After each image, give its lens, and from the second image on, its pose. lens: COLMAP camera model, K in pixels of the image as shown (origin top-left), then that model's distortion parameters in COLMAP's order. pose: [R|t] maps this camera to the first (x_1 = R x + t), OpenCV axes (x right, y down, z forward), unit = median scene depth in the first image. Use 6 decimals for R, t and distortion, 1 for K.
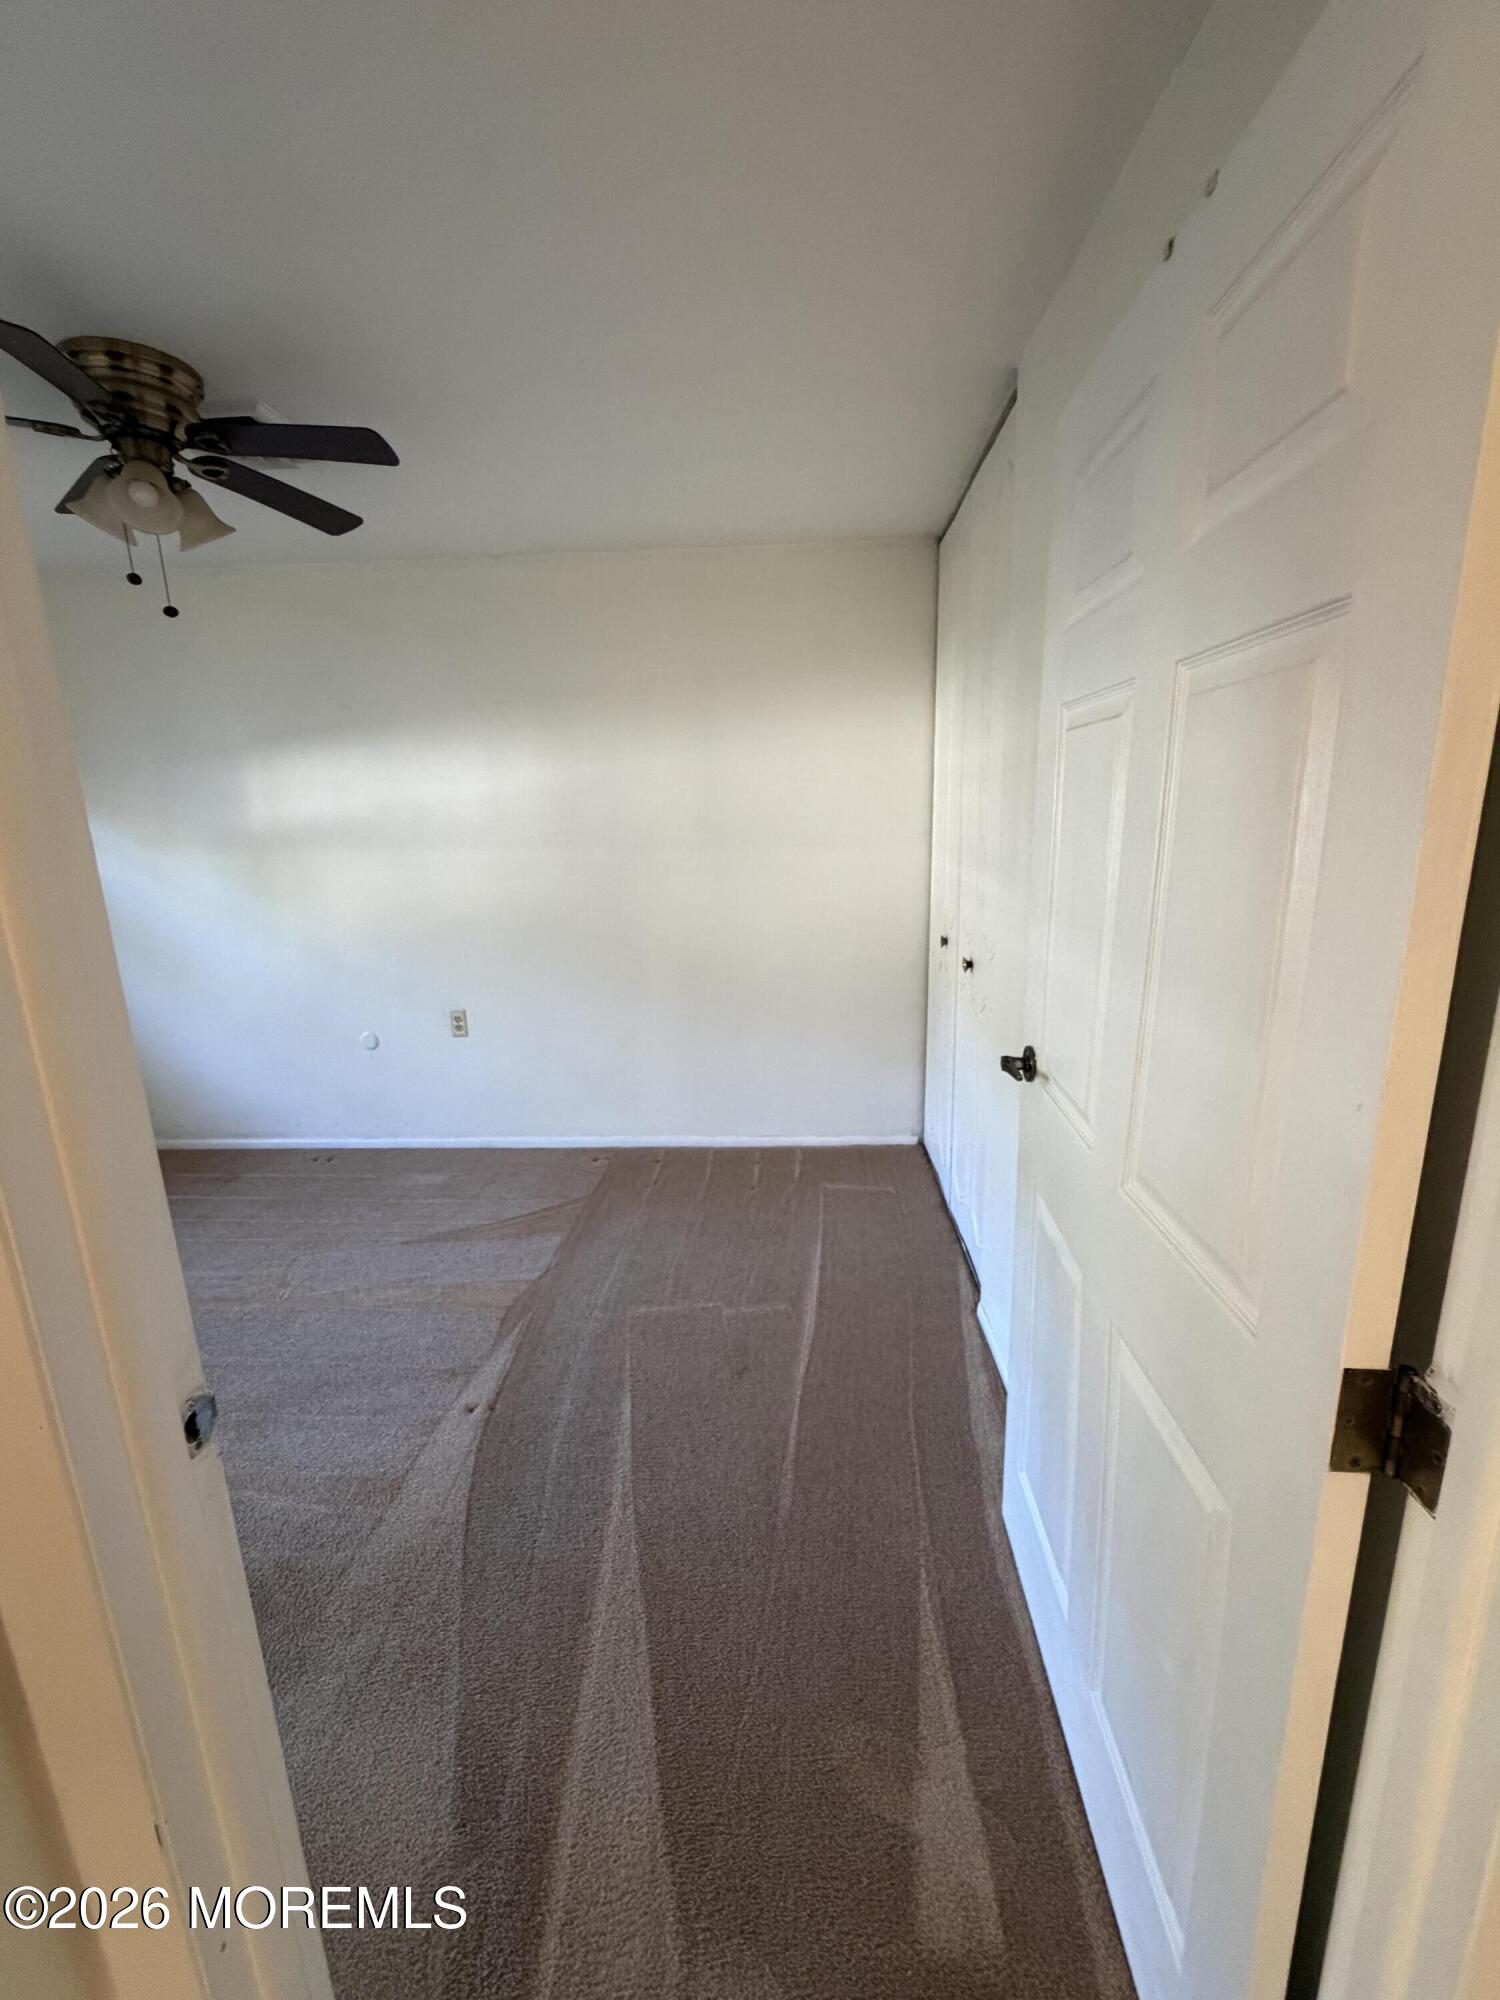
lens RADIAL K [[827.2, 0, 752.1], [0, 827.2, 997.2], [0, 0, 1]] dist [0.001186, -0.000801]
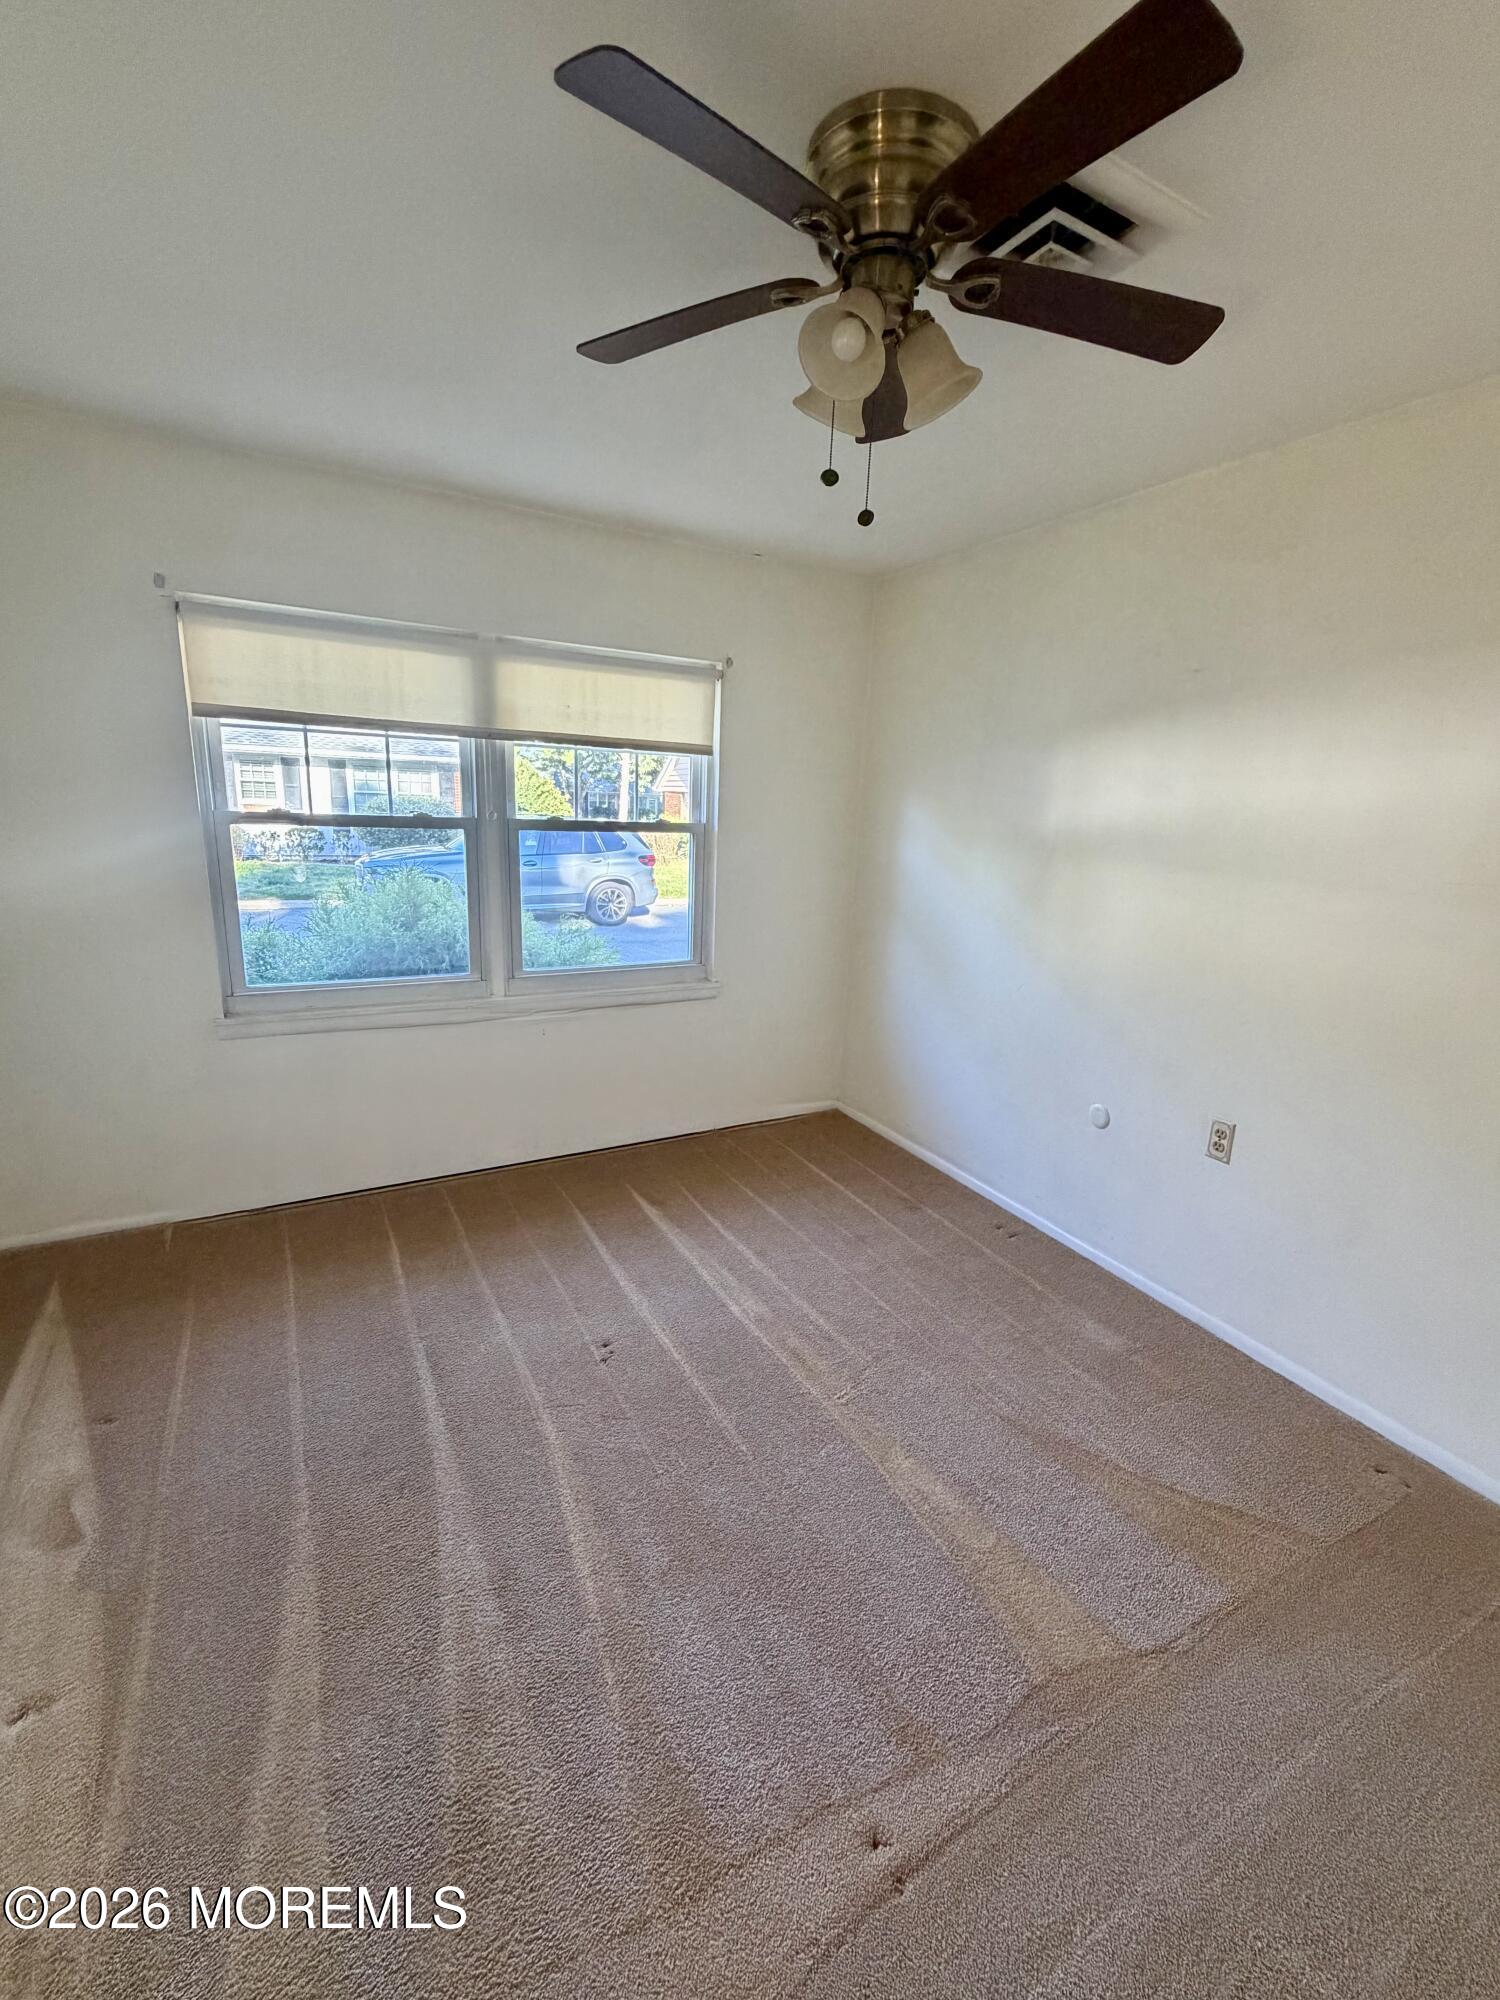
lens RADIAL K [[827.2, 0, 753.6], [0, 827.2, 1000.1], [0, 0, 1]] dist [0.001186, -0.000801]
pose [[0.518151, 0.248103, -0.818514, -0.036937], [-0.250302, 0.959091, 0.132263, -0.081395], [0.817844, 0.136343, 0.559055, 0.347480]]
